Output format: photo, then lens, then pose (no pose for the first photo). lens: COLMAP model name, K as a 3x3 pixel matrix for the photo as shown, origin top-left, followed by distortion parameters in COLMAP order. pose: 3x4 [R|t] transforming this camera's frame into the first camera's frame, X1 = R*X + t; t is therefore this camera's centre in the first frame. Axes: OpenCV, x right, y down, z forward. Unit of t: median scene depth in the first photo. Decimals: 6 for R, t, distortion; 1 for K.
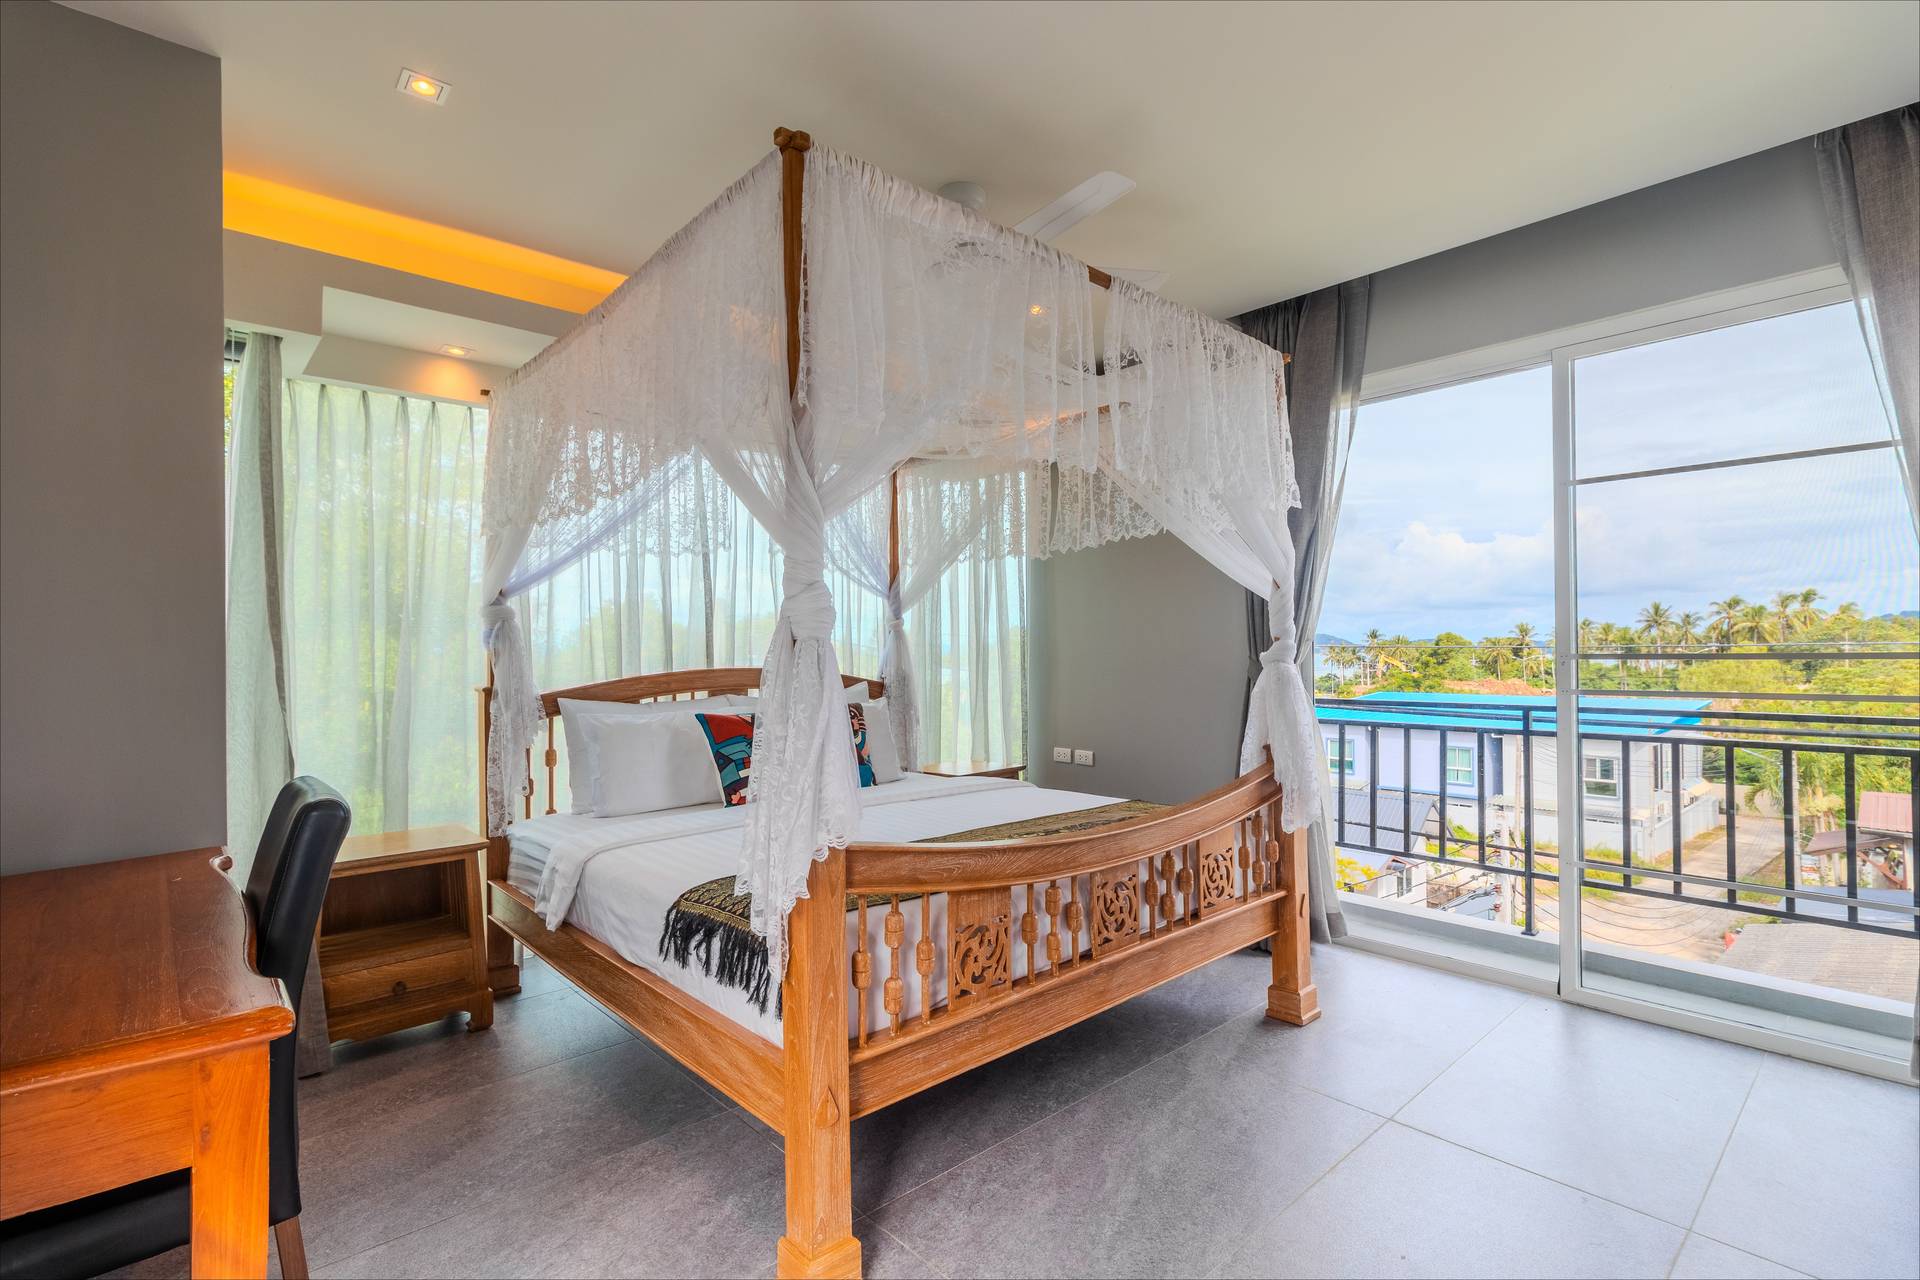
lens RADIAL K [[909.8, 0, 985.8], [0, 909.8, 640.5], [0, 0, 1]] dist [0.001632, 0.000573]
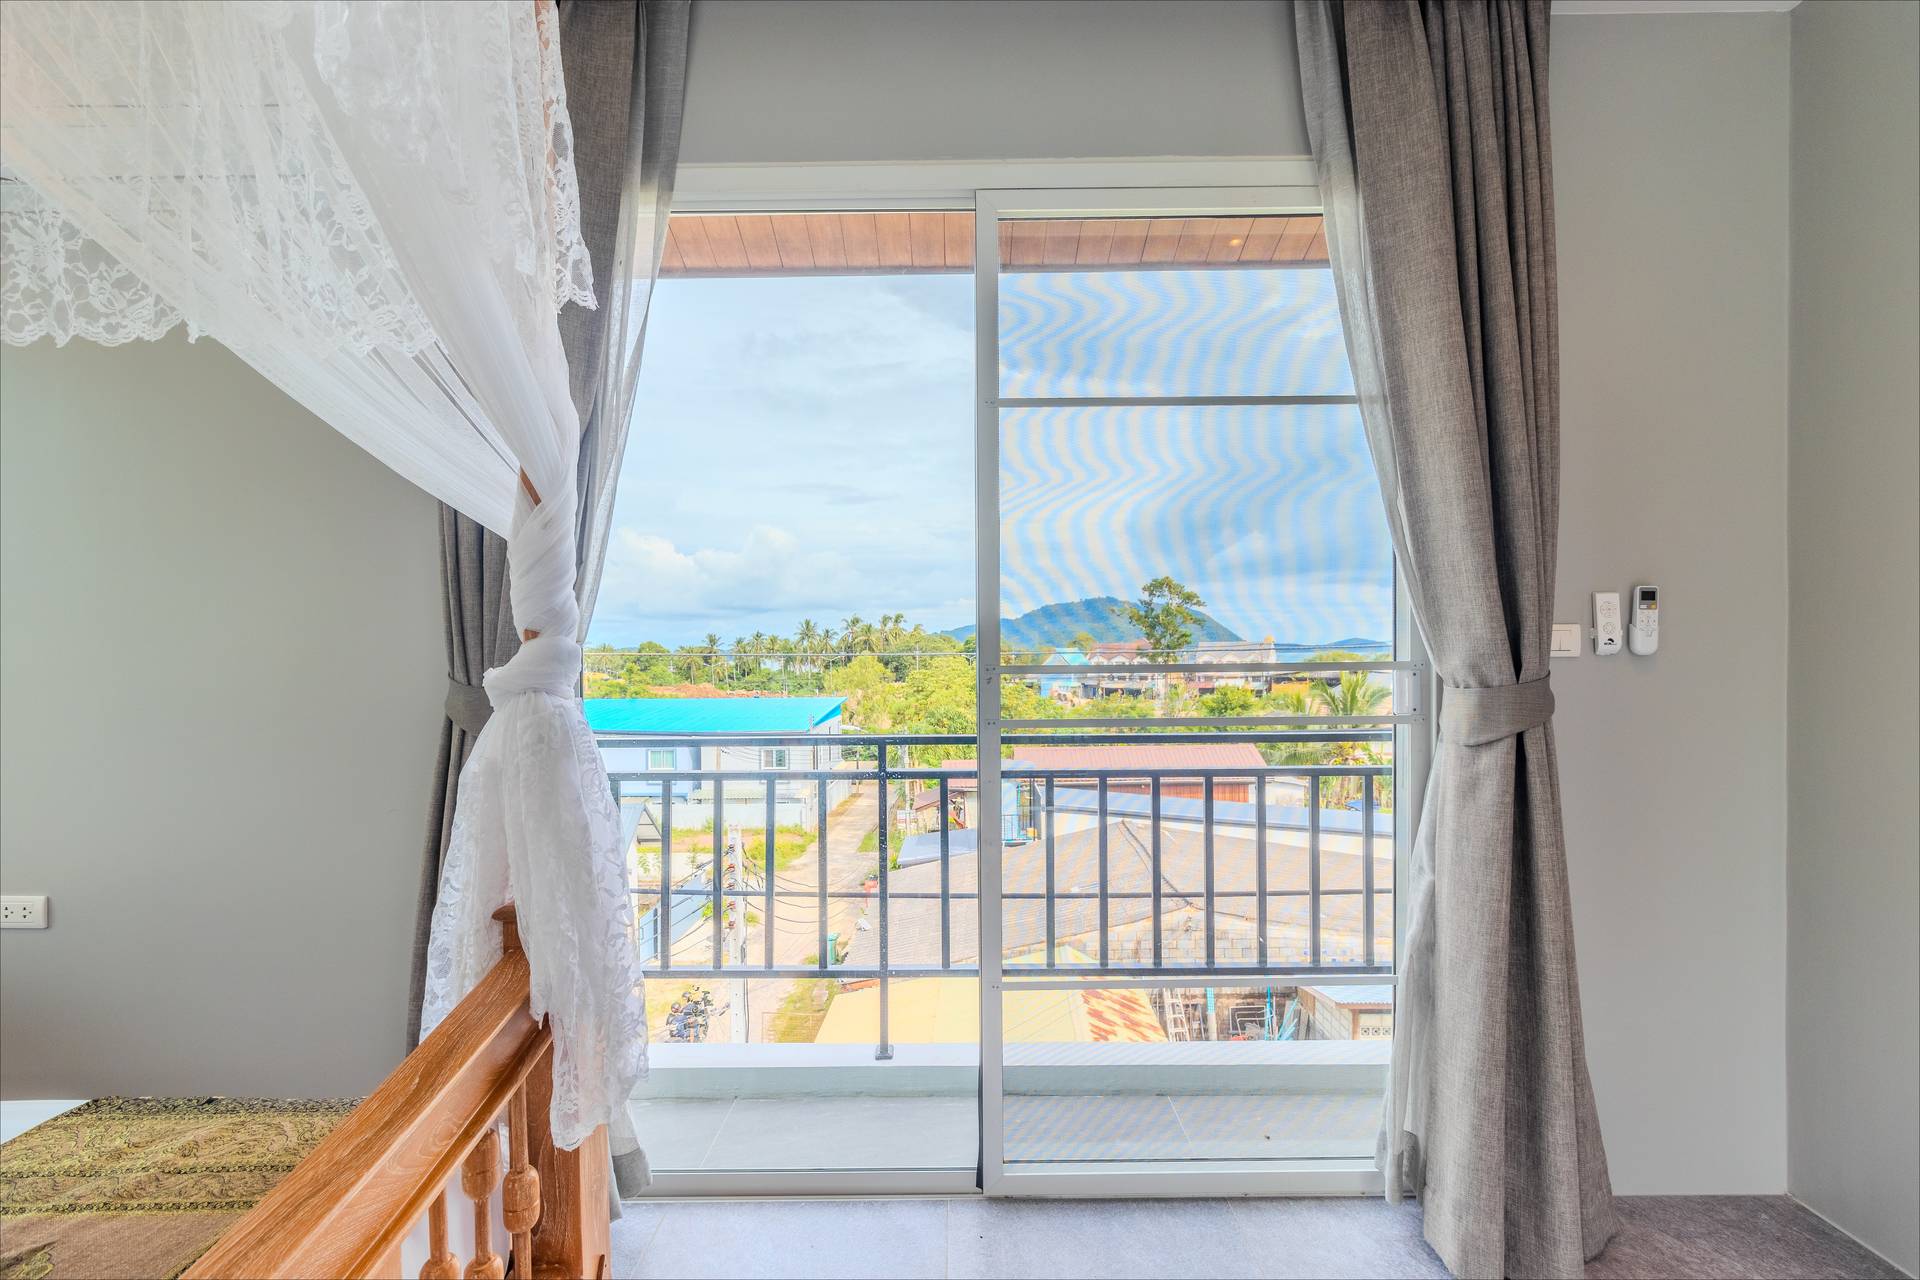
lens RADIAL K [[892.3, 0, 967.7], [0, 892.3, 662.2], [0, 0, 1]] dist [0.001274, 0.001218]
pose [[0.687796, -0.004488, 0.725890, 0.161738], [-0.006834, 0.999897, 0.012657, 0.003826], [-0.725872, -0.013666, 0.687694, 0.569812]]
